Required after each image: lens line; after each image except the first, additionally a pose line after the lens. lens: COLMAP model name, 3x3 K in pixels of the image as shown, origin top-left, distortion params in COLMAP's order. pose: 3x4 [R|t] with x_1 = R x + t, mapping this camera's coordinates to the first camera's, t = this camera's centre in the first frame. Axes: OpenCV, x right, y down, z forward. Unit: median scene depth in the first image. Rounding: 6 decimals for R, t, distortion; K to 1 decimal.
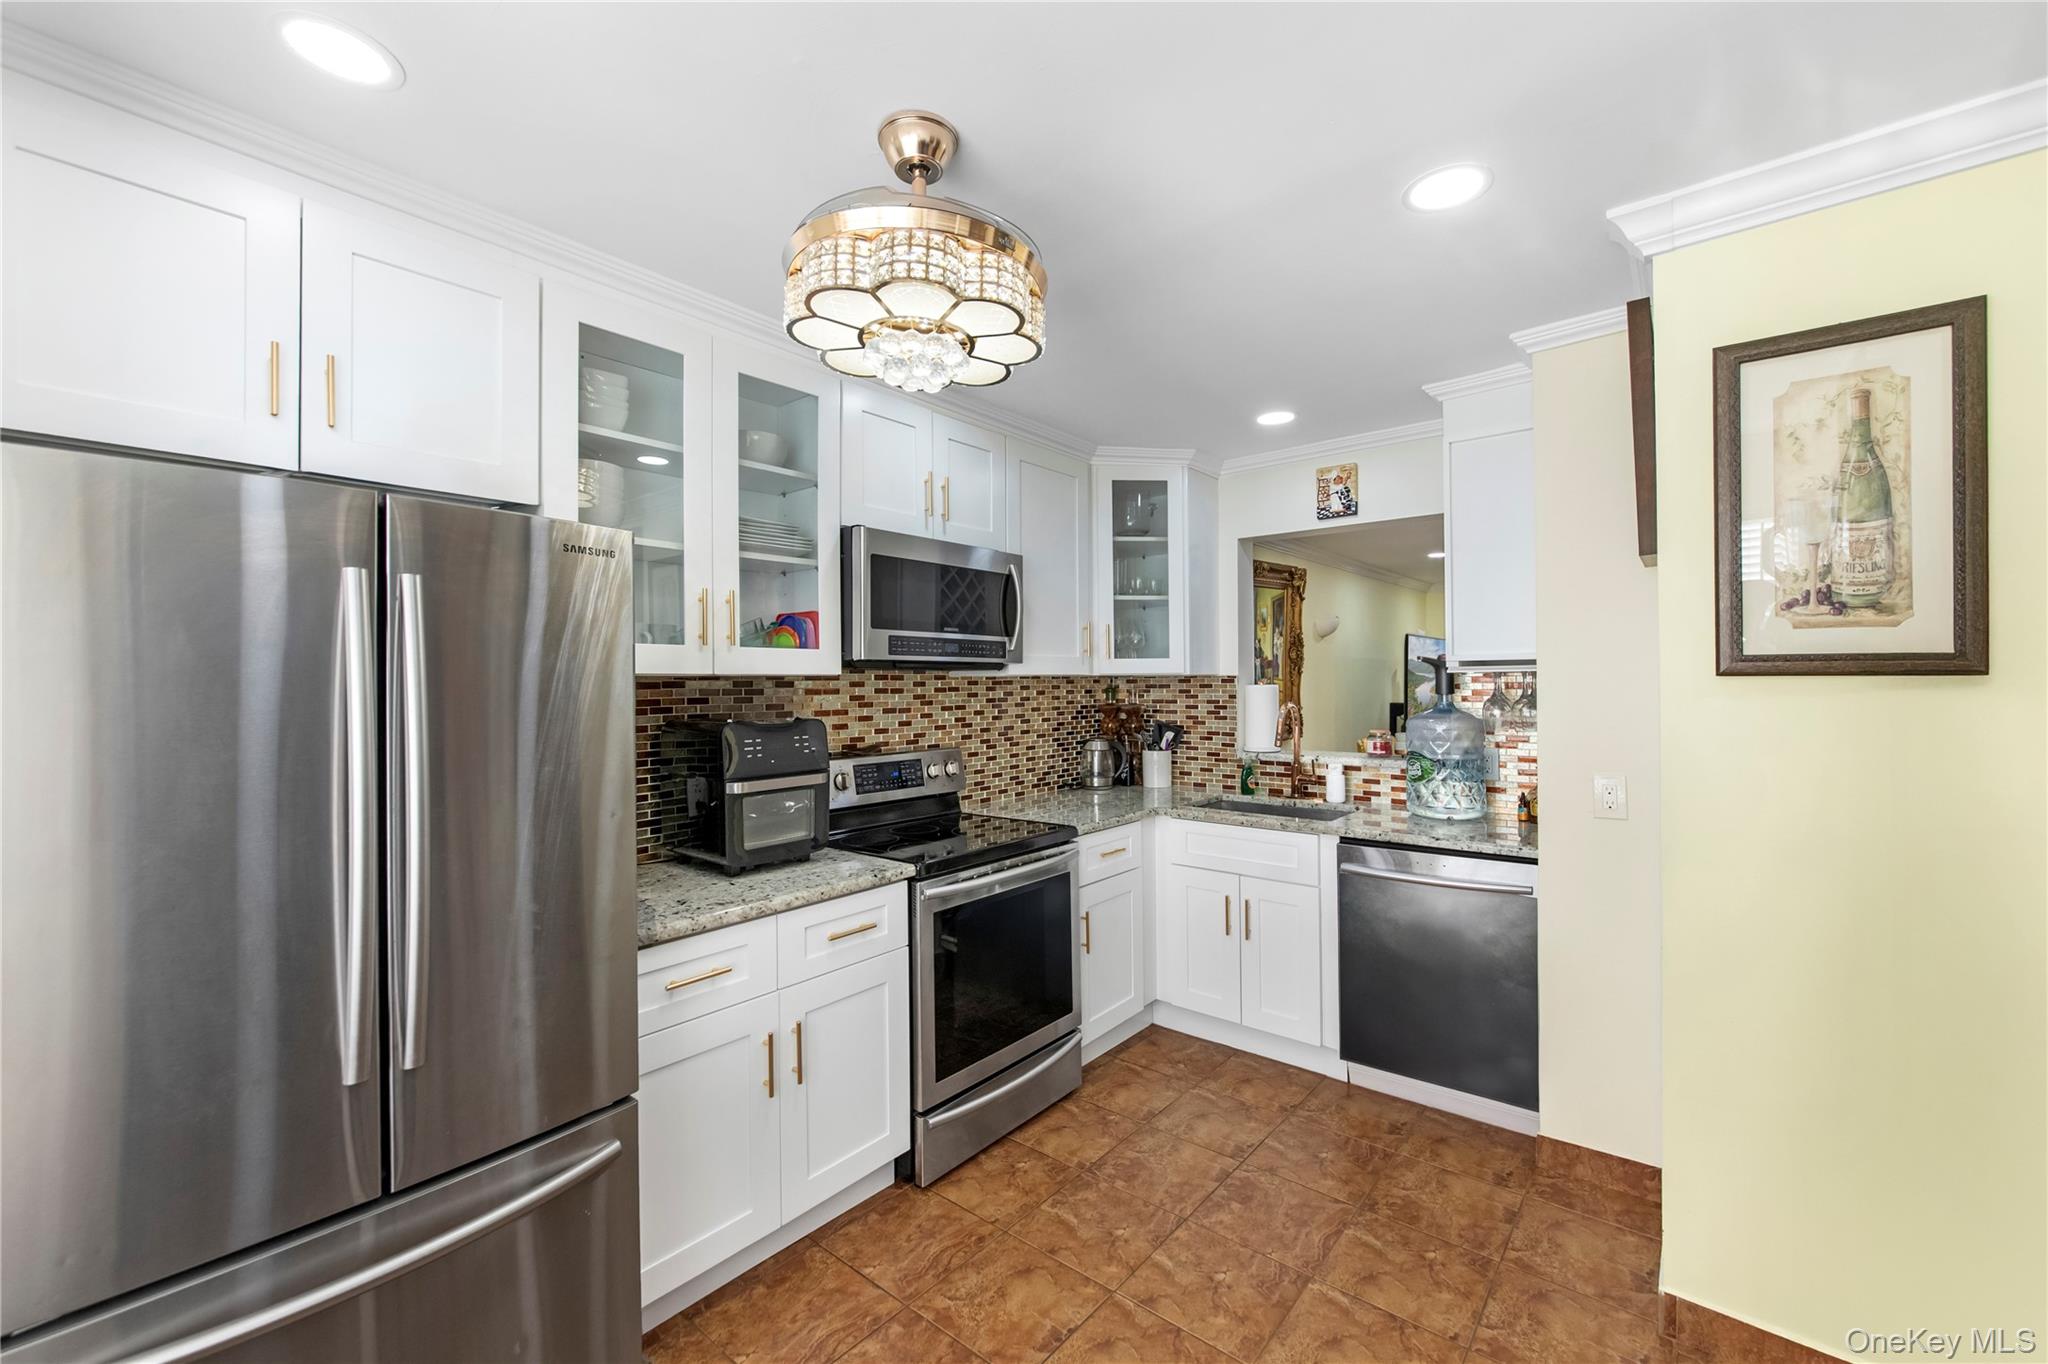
lens RADIAL K [[859.8, 0, 1024.0], [0, 859.8, 682.0], [0, 0, 1]] dist [-0.001171, -0.000303]
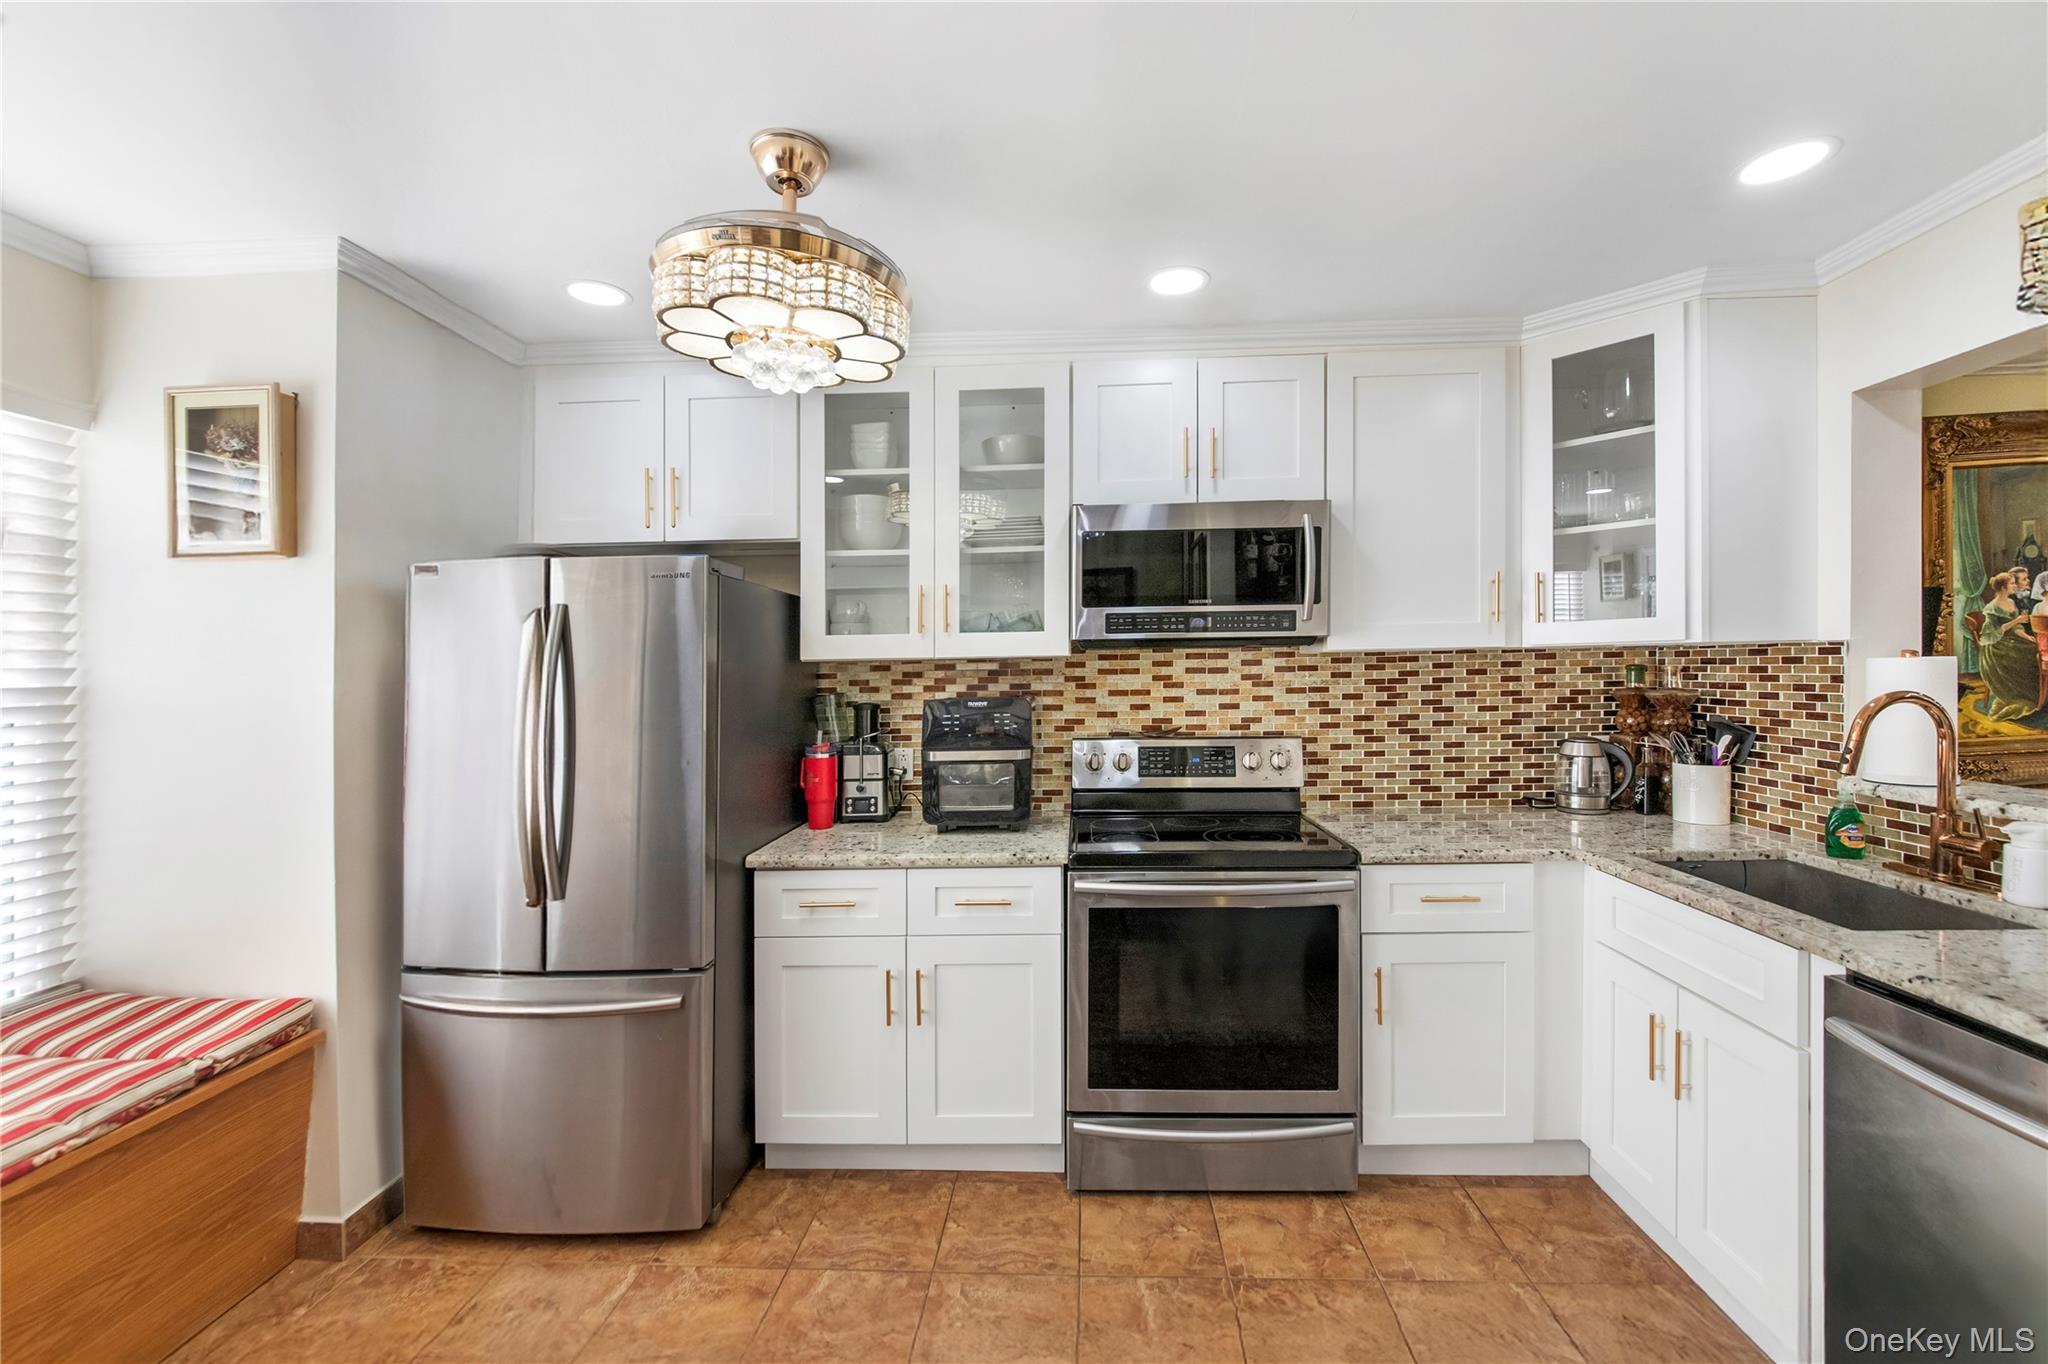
lens RADIAL K [[823.1, 0, 1018.0], [0, 823.1, 670.8], [0, 0, 1]] dist [0.000266, -0.000151]
pose [[0.591338, -0.000359, -0.806424, 0.440176], [0.012328, 0.999887, 0.008595, 0.000565], [0.806329, -0.015024, 0.591276, 0.313318]]
